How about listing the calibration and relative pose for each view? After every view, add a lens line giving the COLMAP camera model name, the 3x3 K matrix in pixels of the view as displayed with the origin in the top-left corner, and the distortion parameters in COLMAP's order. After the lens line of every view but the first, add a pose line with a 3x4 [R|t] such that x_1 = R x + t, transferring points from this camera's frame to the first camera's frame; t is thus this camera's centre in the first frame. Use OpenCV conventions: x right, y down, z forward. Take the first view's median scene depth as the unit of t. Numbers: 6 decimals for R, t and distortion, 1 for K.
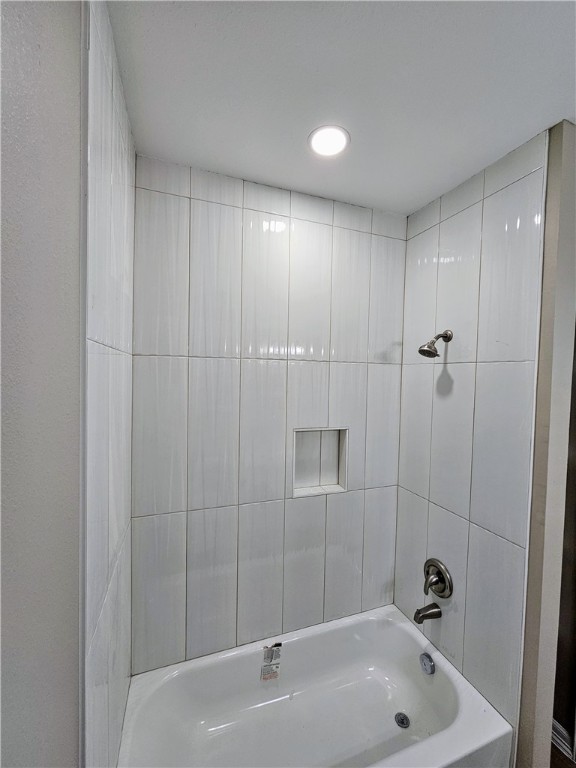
lens RADIAL K [[316.2, 0, 292.3], [0, 316.2, 384.2], [0, 0, 1]] dist [0.000698, 0.000090]
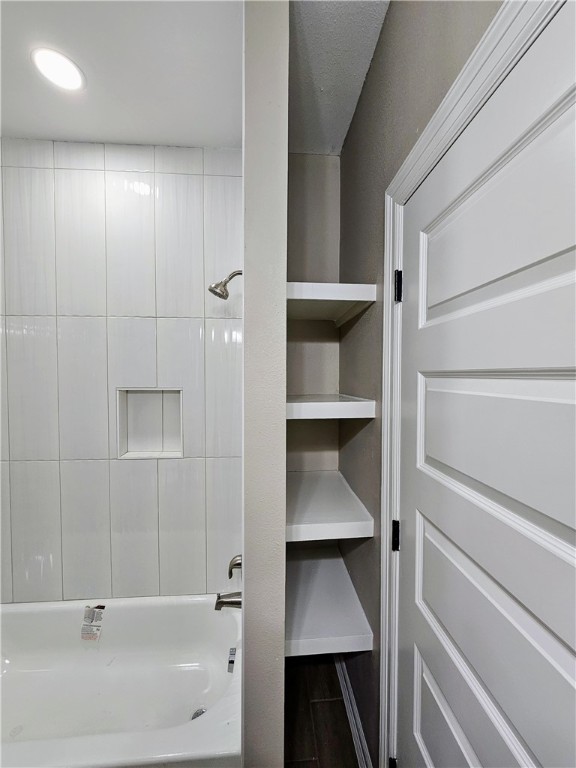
lens RADIAL K [[316.2, 0, 292.3], [0, 316.2, 384.2], [0, 0, 1]] dist [0.000698, 0.000090]
pose [[0.960386, -0.012316, -0.278399, 0.810445], [0.011561, 0.999924, -0.004354, 0.142939], [0.278432, 0.000963, 0.960456, 0.221844]]
